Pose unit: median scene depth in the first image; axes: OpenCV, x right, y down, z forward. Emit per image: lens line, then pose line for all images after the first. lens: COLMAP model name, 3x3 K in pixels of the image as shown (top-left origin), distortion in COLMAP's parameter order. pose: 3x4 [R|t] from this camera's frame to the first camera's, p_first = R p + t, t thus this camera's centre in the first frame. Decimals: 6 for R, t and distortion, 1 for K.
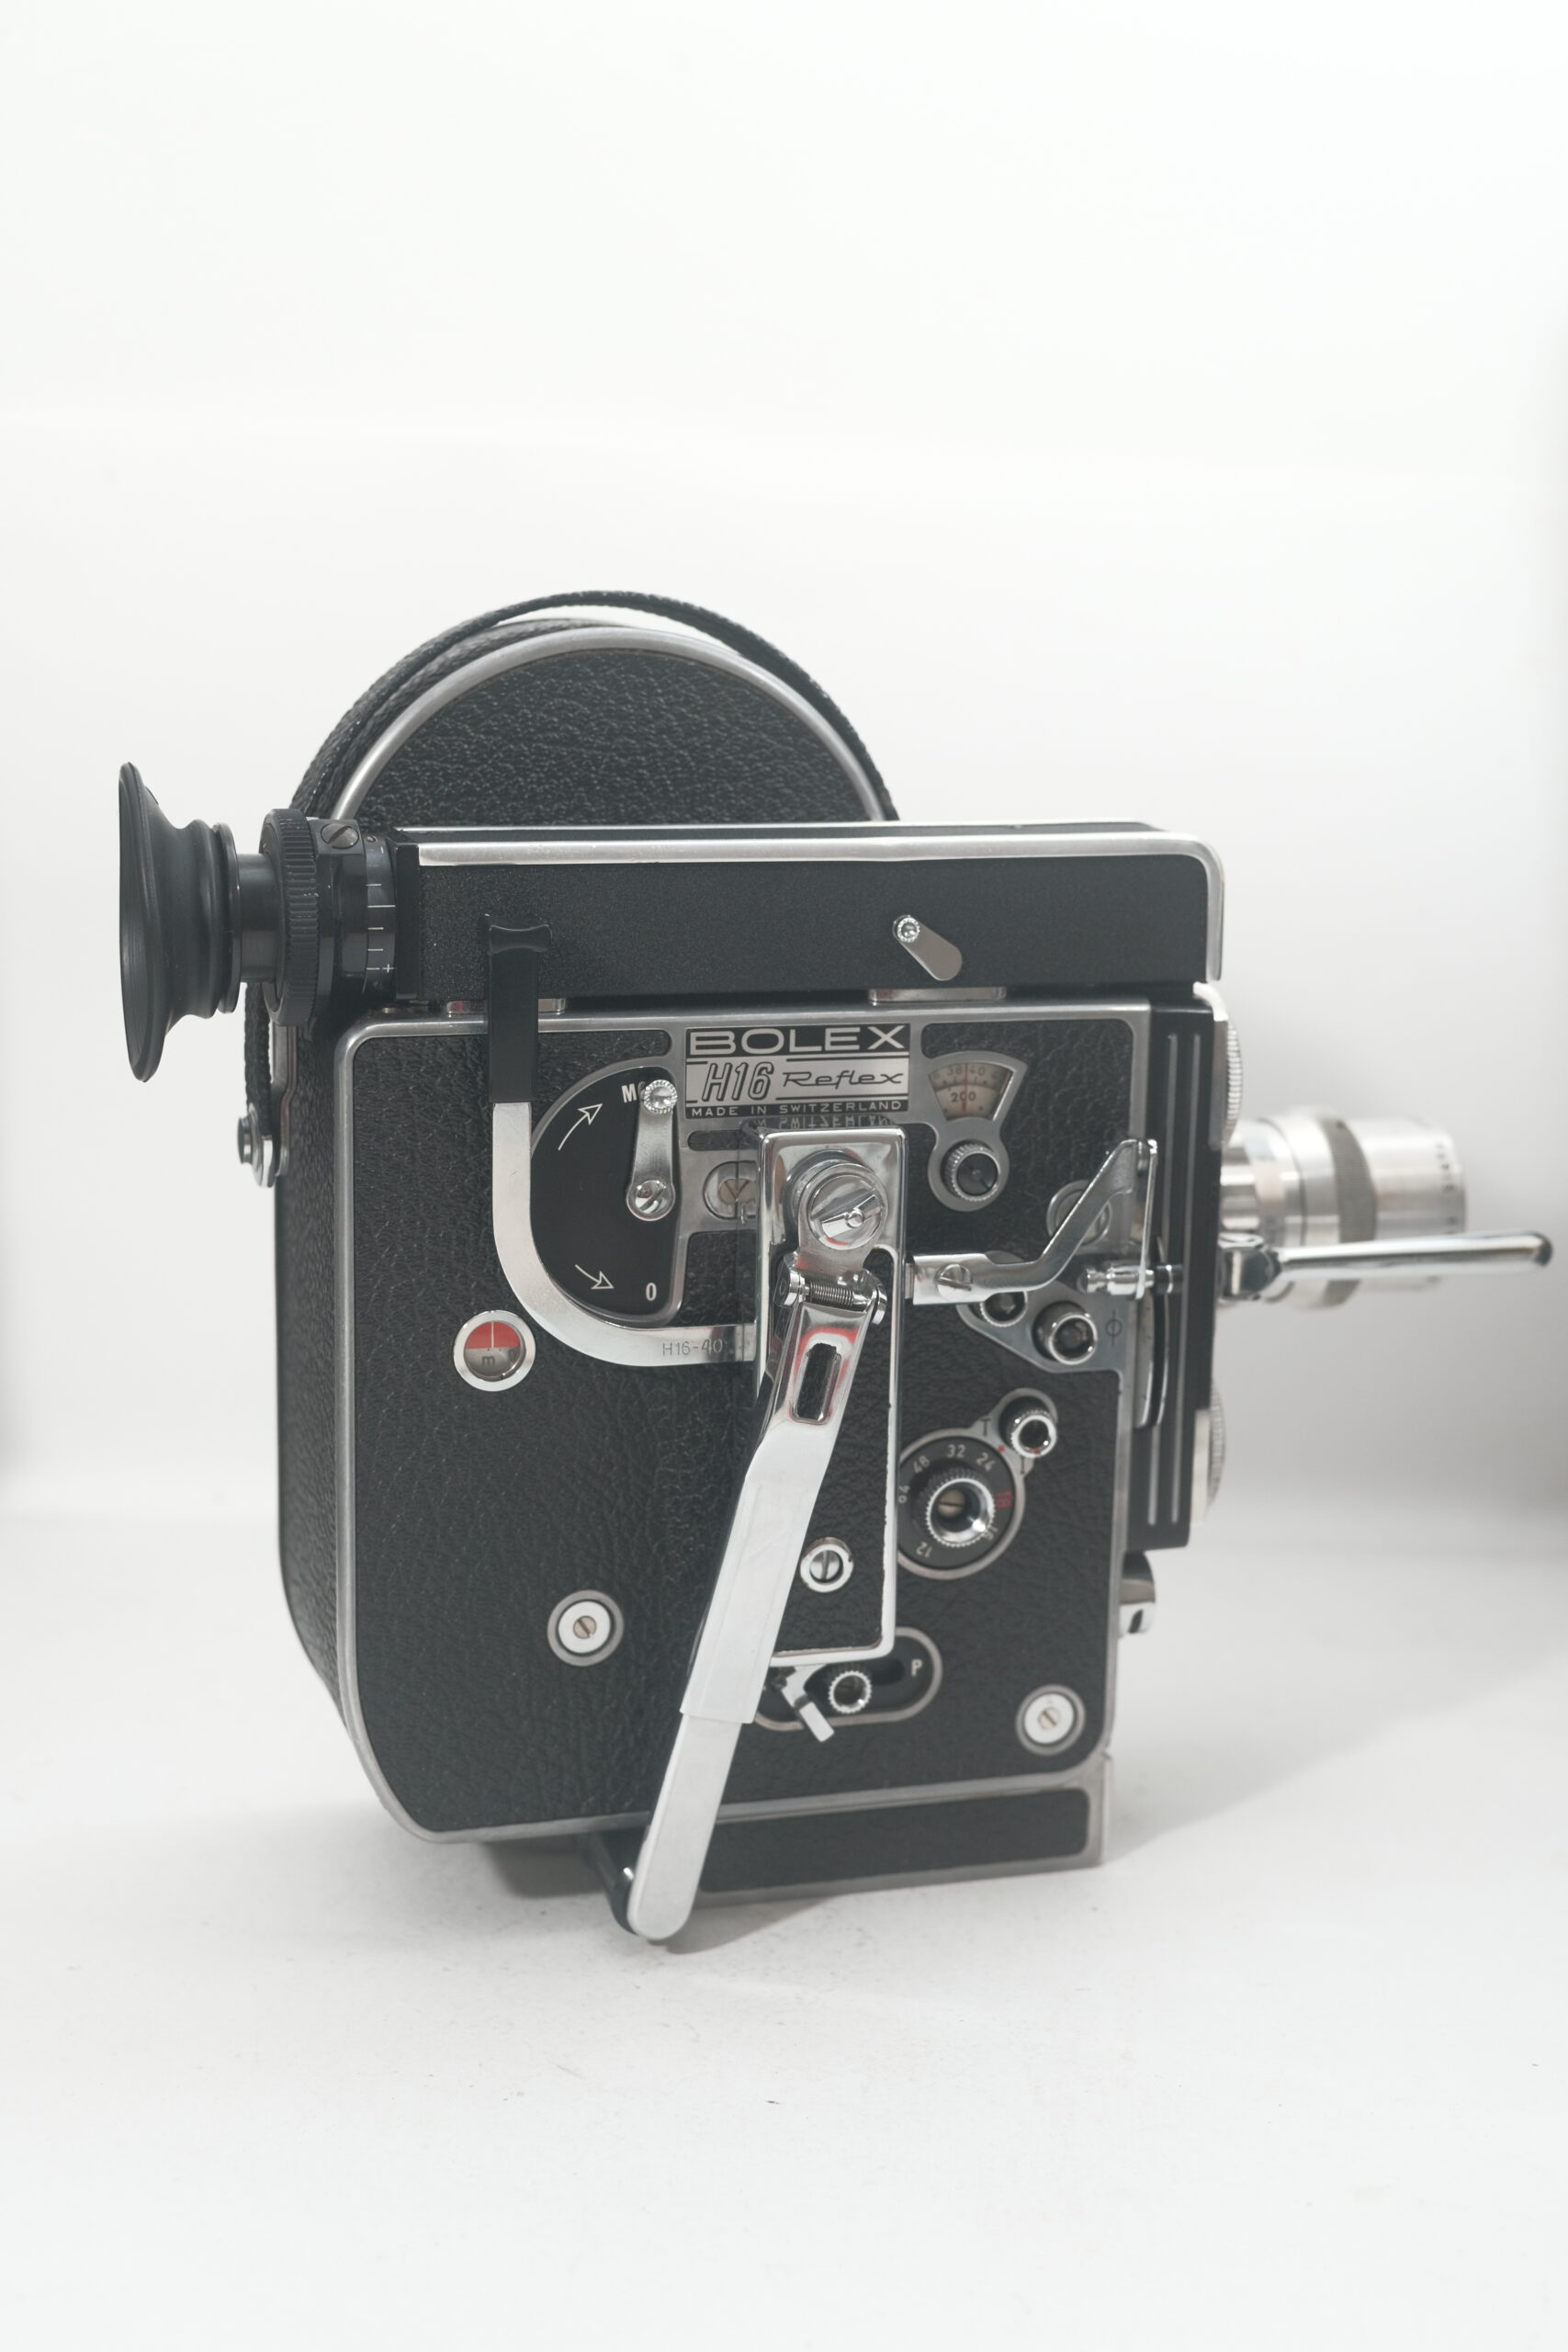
lens RADIAL K [[3447.8, 0, 784.0], [0, 3447.8, 1176.0], [0, 0, 1]] dist [0.053807, -0.033042]
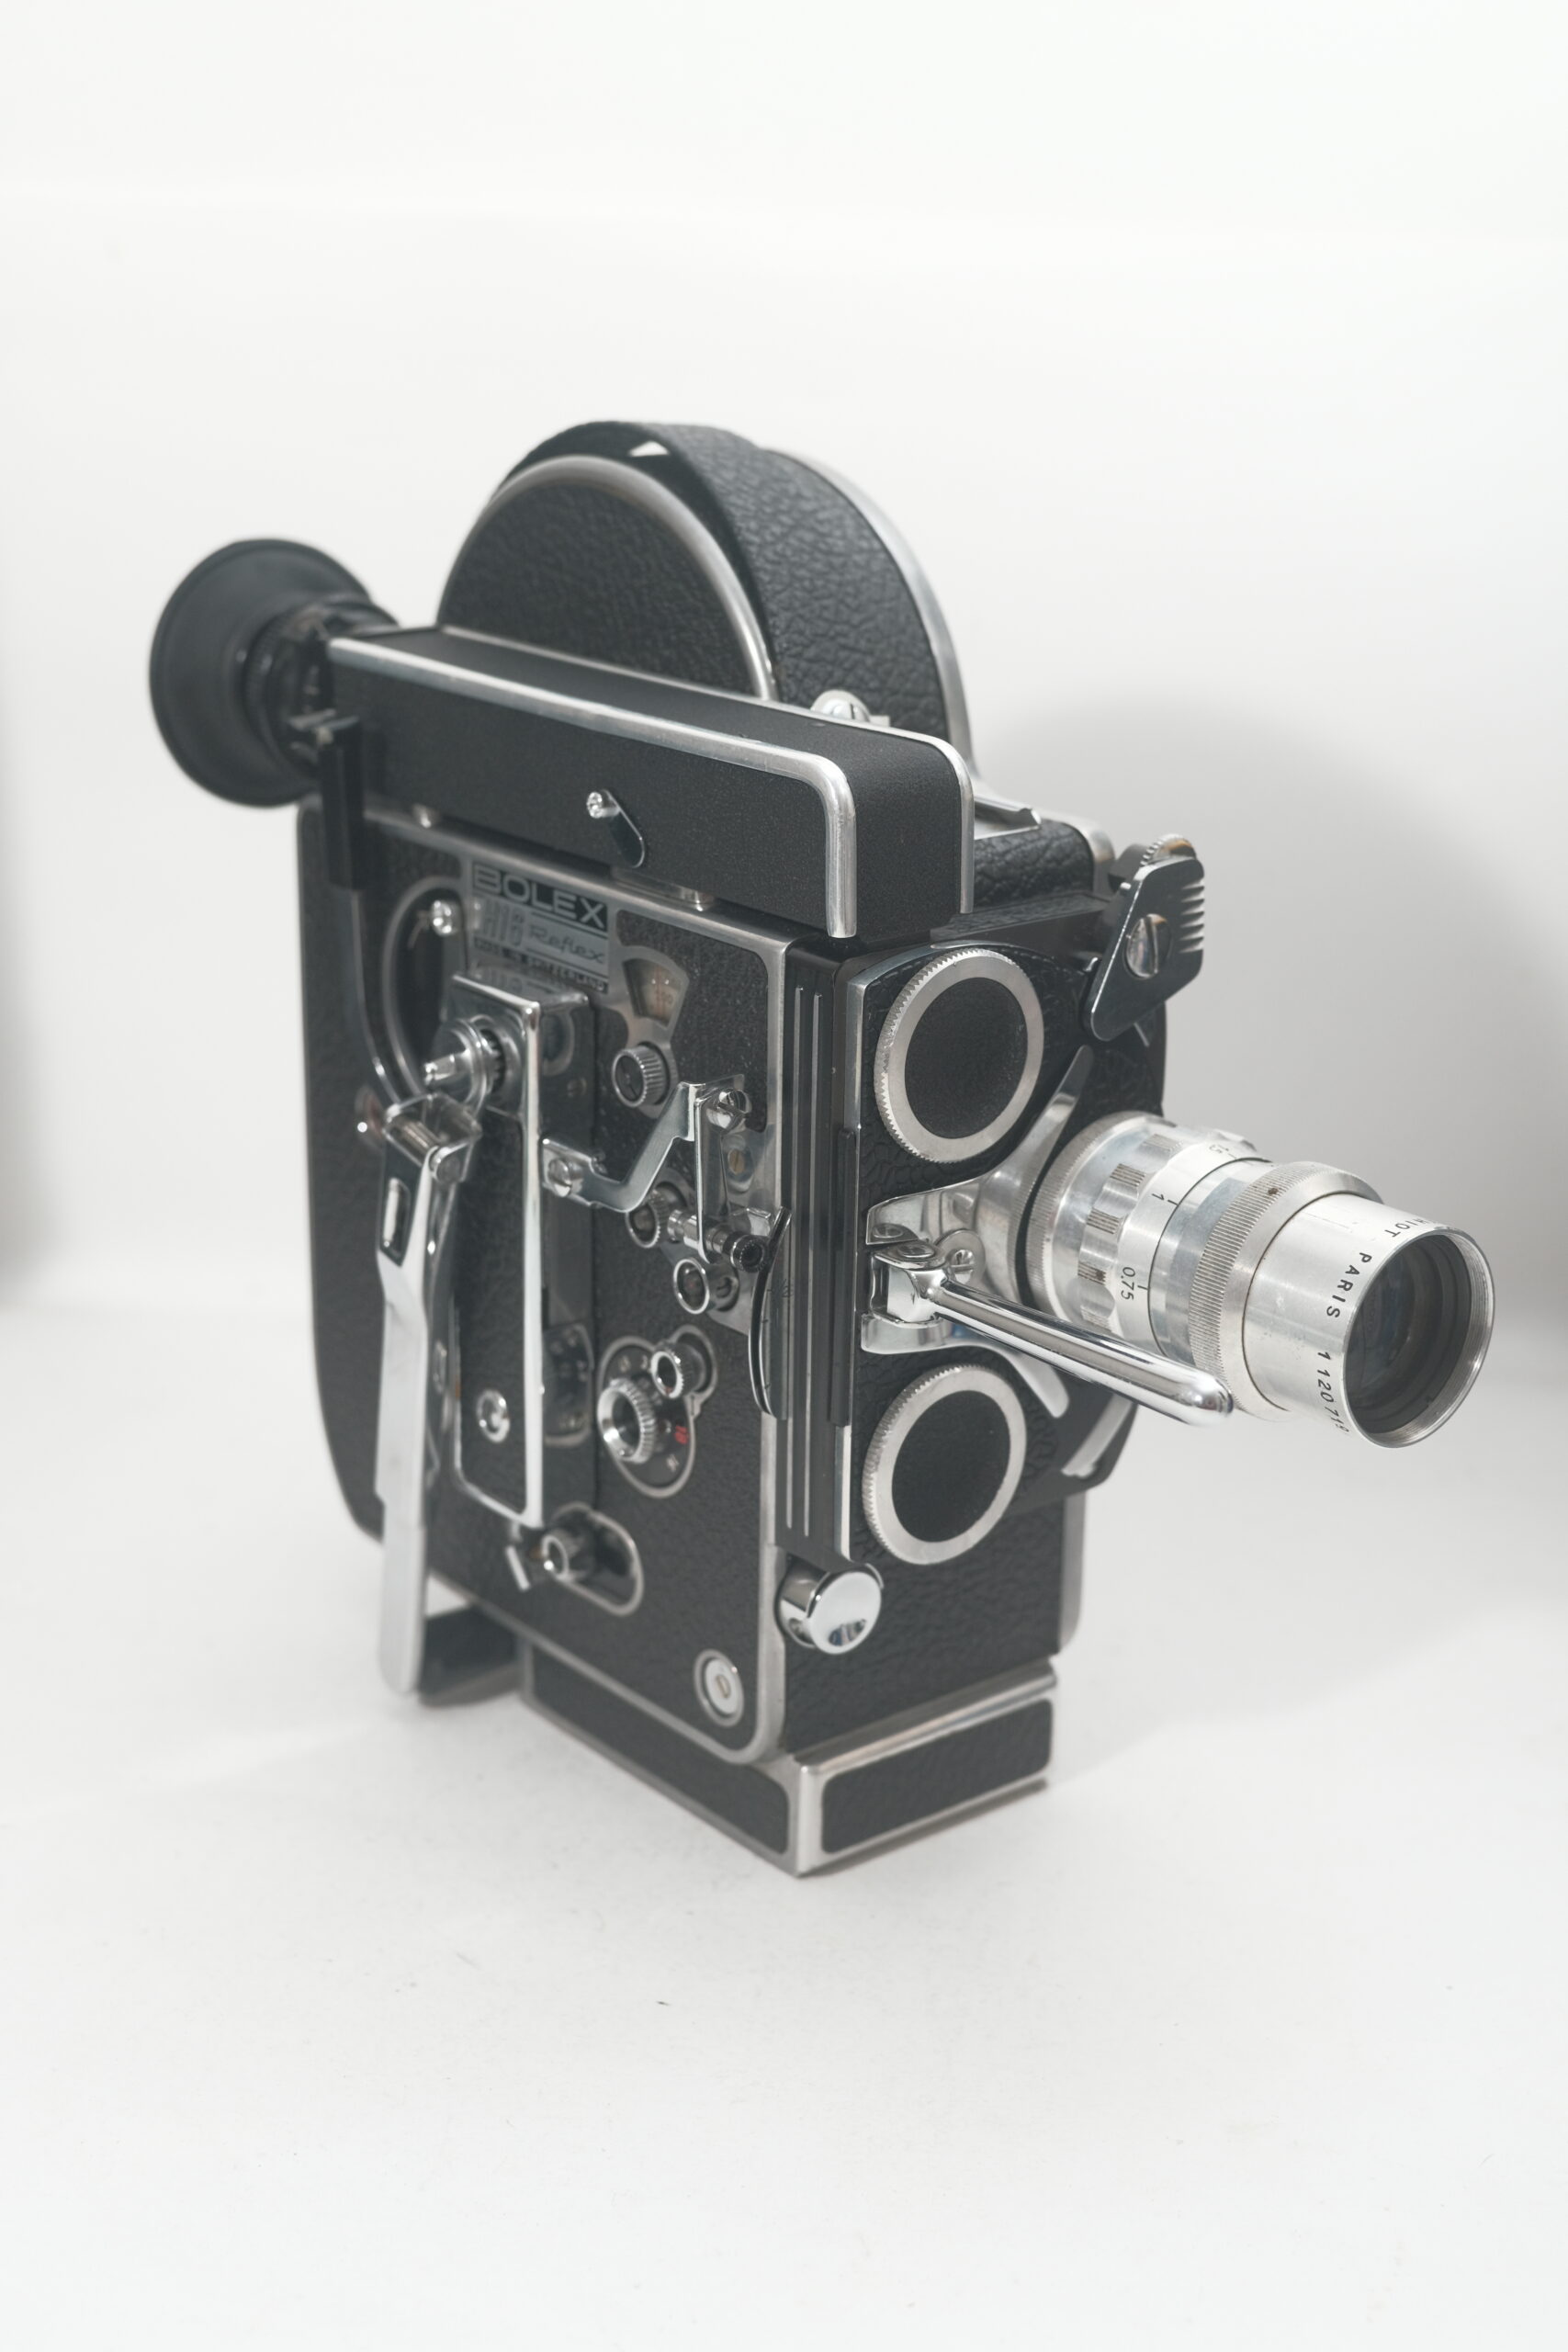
lens RADIAL K [[3447.8, 0, 784.0], [0, 3447.8, 1176.0], [0, 0, 1]] dist [0.053807, -0.033042]
pose [[0.386768, 0.271503, -0.881304, 0.915522], [-0.194229, 0.958223, 0.209961, -0.181917], [0.901491, 0.089968, 0.423344, 0.649712]]
